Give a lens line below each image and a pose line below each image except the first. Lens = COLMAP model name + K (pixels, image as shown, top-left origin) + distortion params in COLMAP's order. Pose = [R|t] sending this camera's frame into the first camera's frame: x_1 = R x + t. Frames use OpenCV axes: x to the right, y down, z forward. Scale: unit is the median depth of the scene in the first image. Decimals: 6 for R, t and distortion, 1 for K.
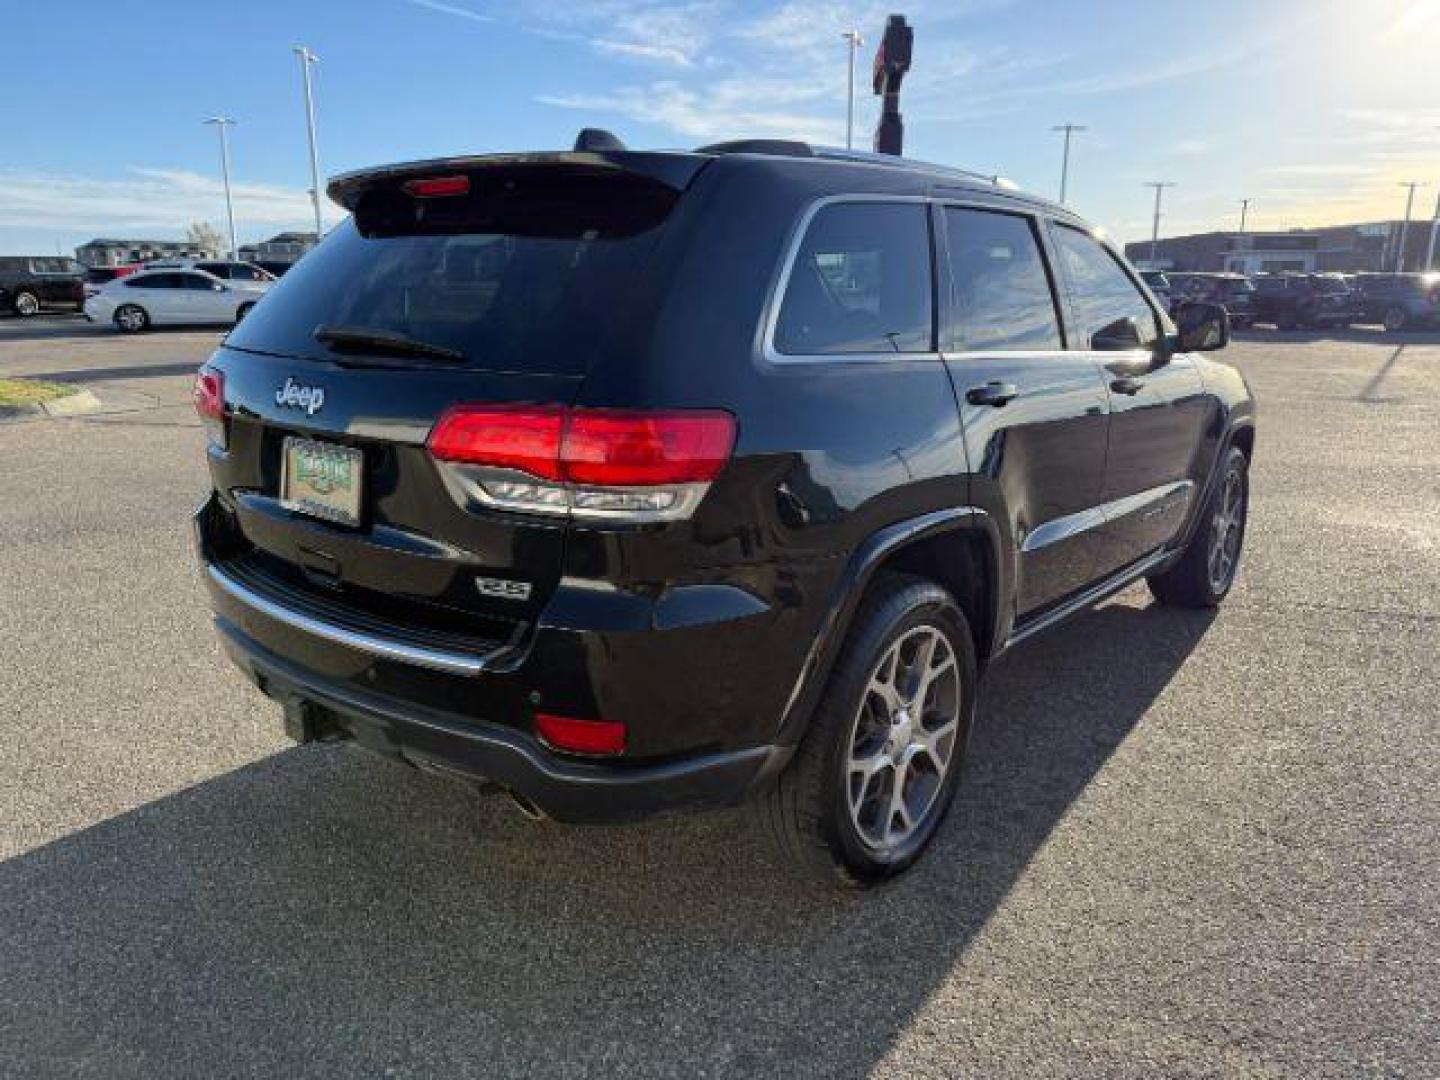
lens RADIAL K [[1060.8, 0, 720.0], [0, 1060.8, 540.0], [0, 0, 1]] dist [-0.058290, -0.002611]
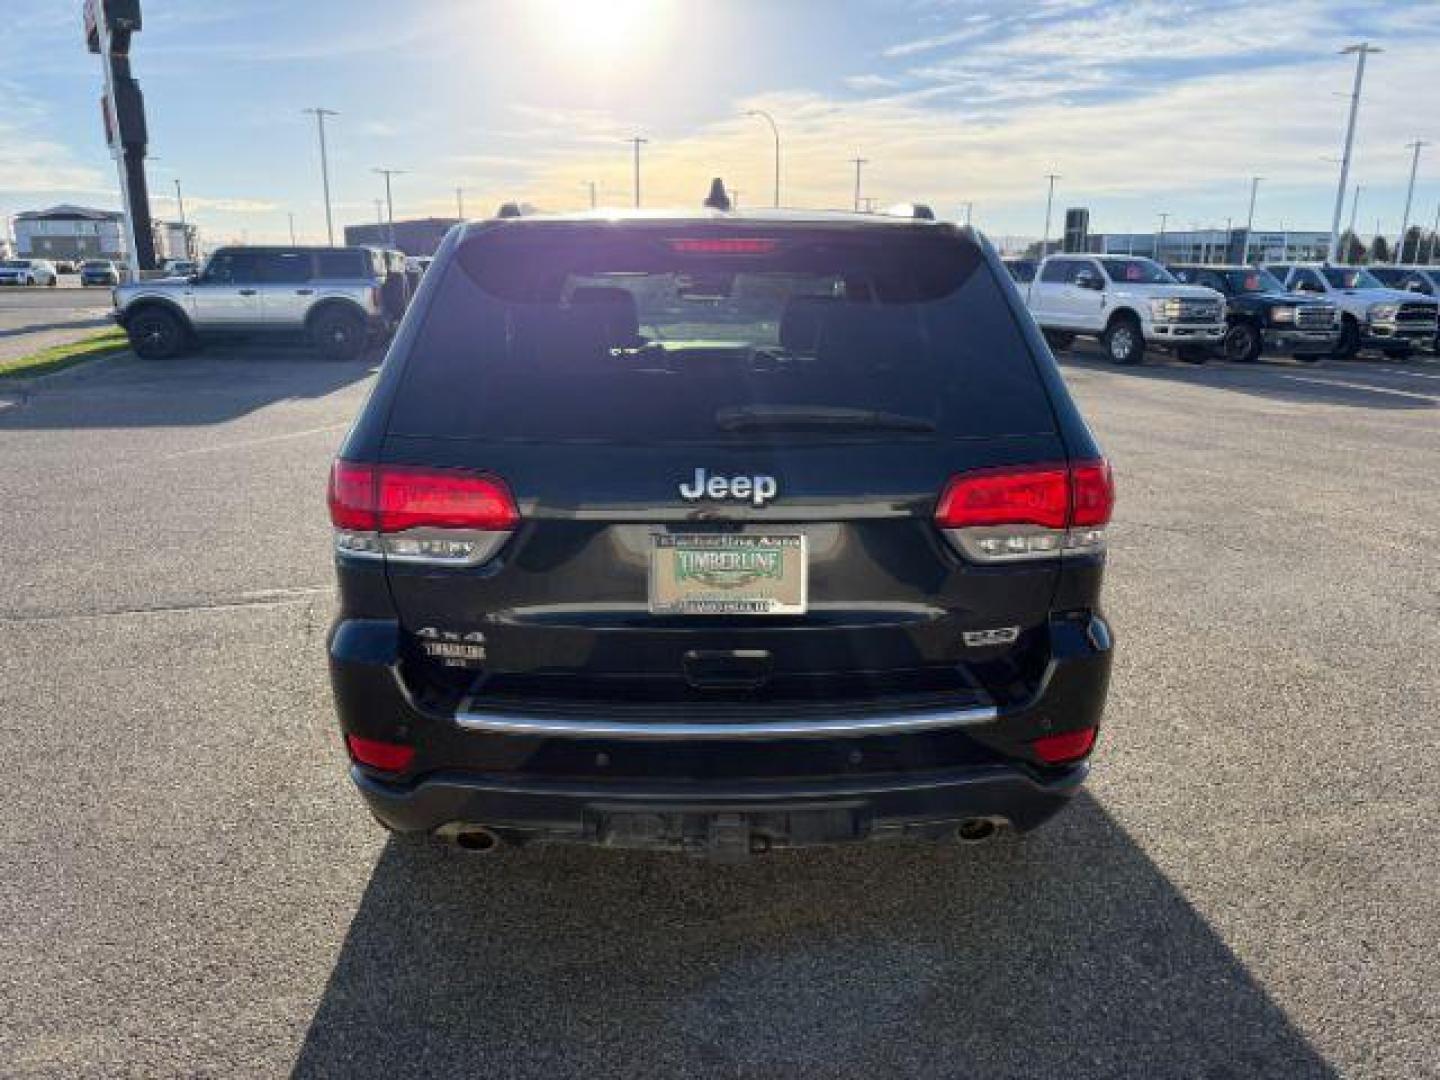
lens RADIAL K [[1016.4, 0, 721.9], [0, 1016.4, 553.3], [0, 0, 1]] dist [0.016554, -0.027313]
pose [[0.752498, -0.175343, 0.634824, -0.935430], [0.152372, 0.984106, 0.091201, -0.155326], [-0.640725, 0.028101, 0.767256, 0.327889]]
